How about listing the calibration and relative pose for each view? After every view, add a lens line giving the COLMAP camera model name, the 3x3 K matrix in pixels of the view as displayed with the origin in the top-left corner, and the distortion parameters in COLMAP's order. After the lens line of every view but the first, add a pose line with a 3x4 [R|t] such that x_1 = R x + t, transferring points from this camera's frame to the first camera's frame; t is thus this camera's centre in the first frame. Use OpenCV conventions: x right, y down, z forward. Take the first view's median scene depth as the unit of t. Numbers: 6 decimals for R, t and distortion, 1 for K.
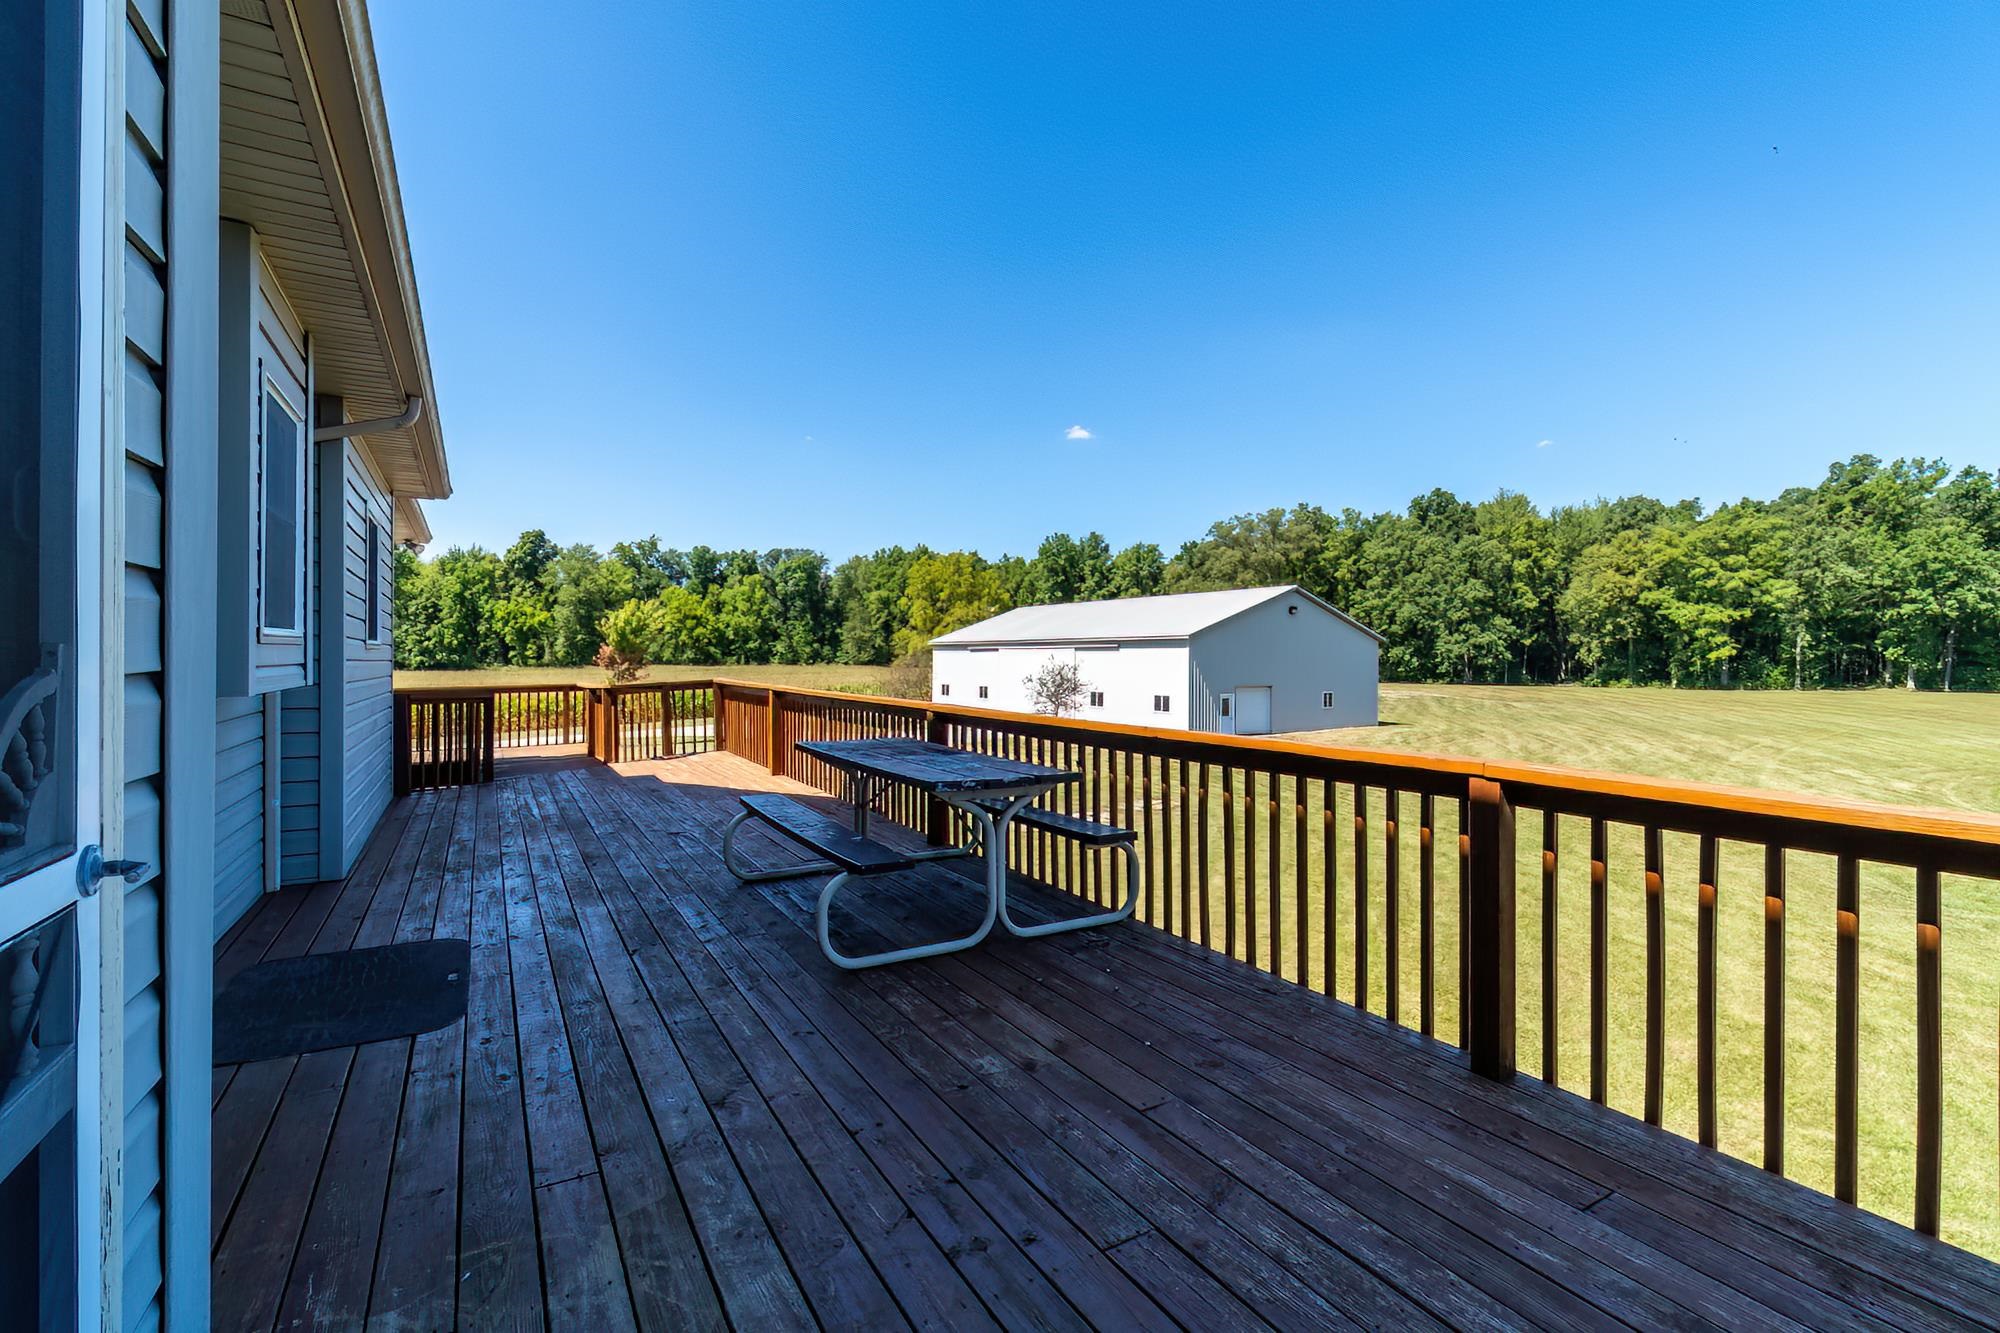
lens RADIAL K [[885.0, 0, 997.2], [0, 885.0, 662.0], [0, 0, 1]] dist [-0.006104, 0.002023]
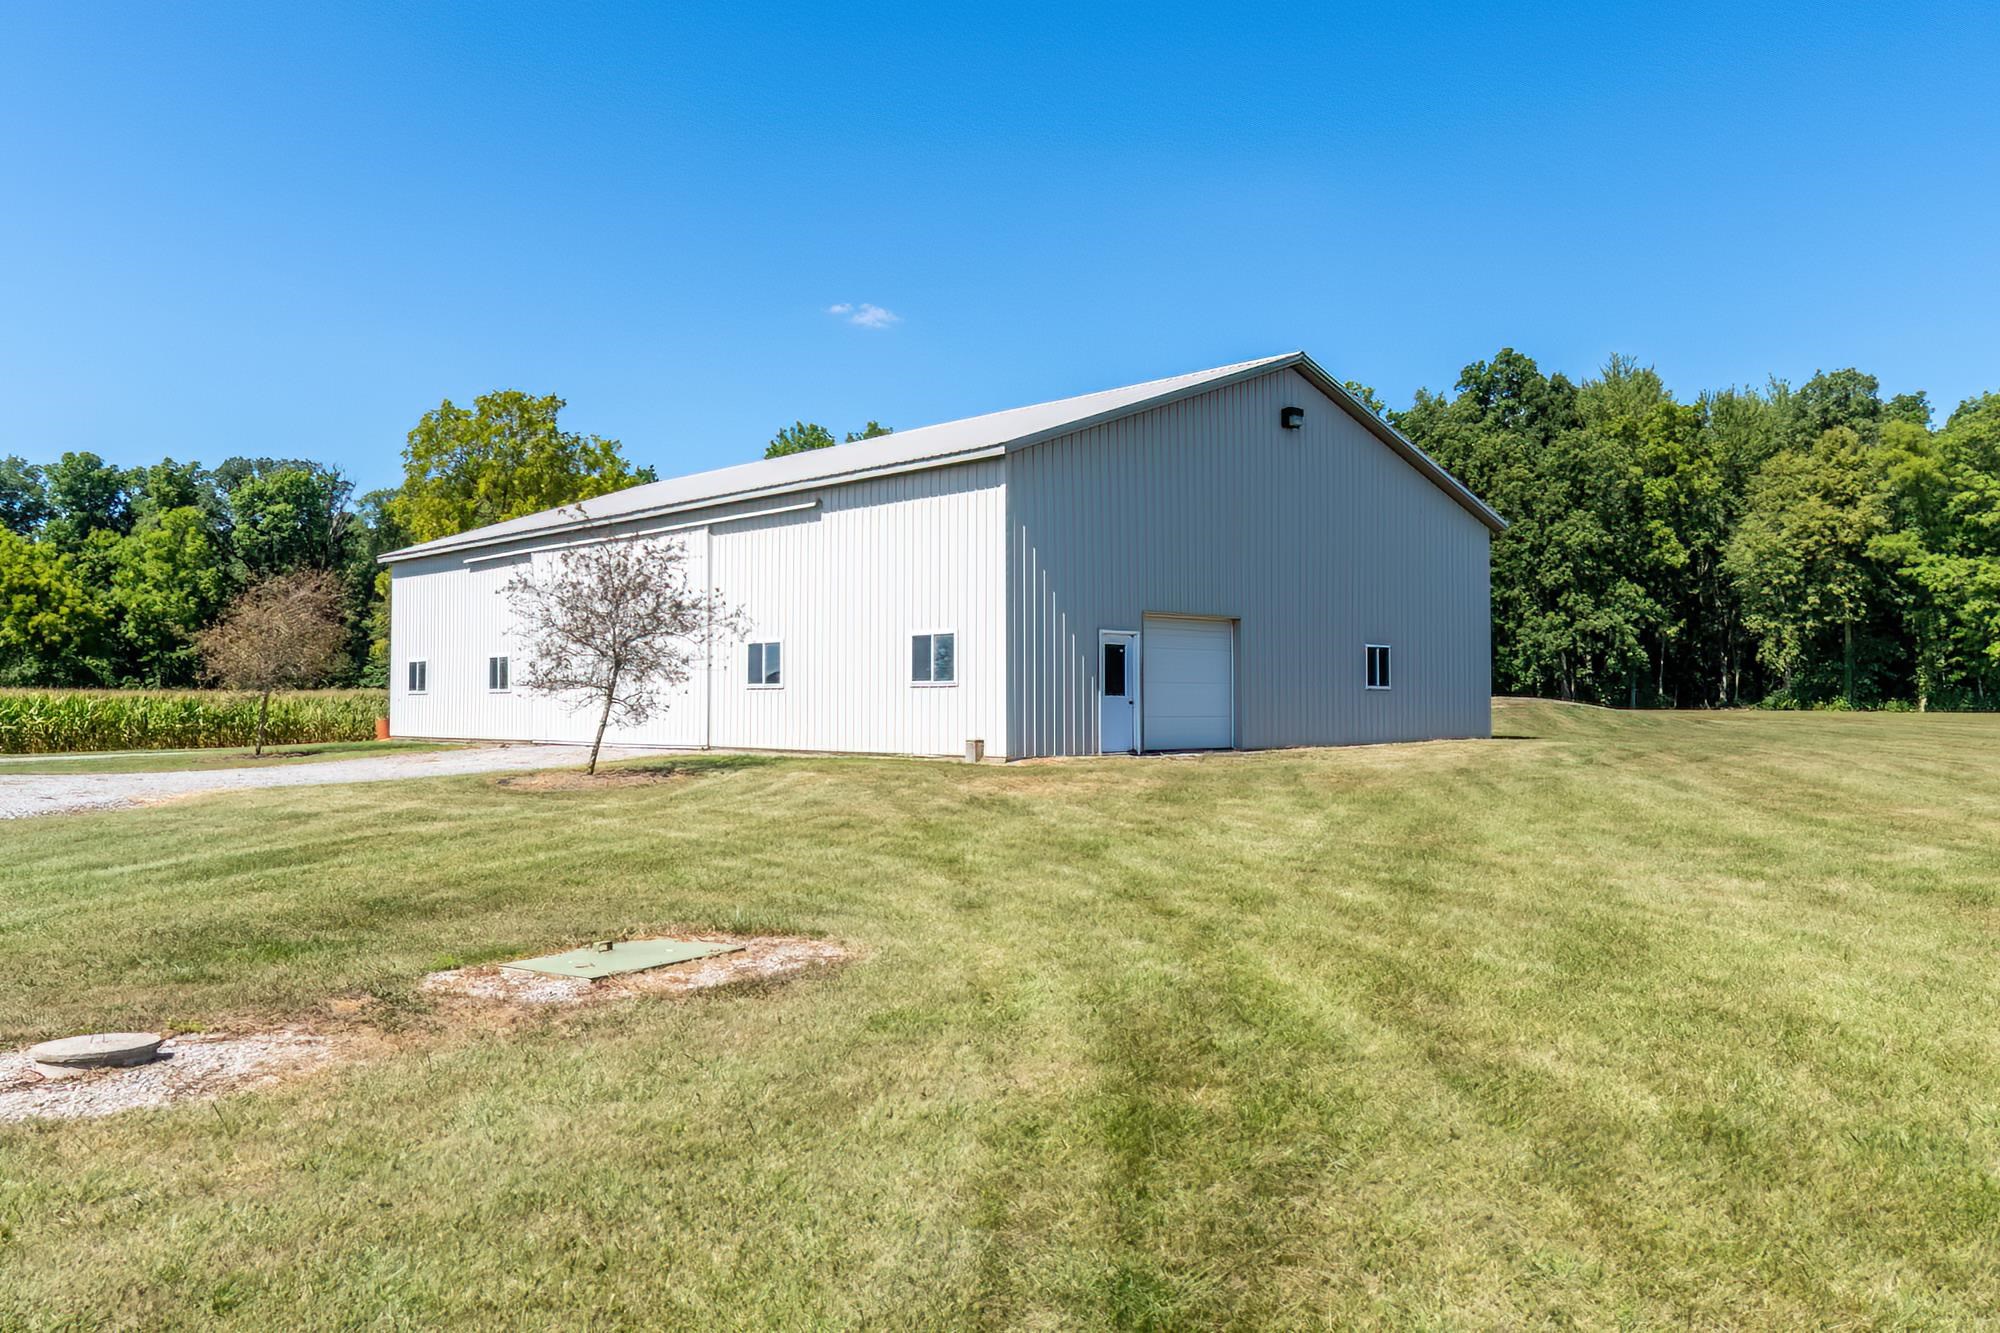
lens RADIAL K [[1563.5, 0, 989.1], [0, 1563.5, 664.4], [0, 0, 1]] dist [0.030336, -0.000700]
pose [[0.986883, -0.003798, 0.161393, 0.032999], [0.007841, 0.999671, -0.024422, 0.019206], [-0.161247, 0.025367, 0.986588, 0.120449]]
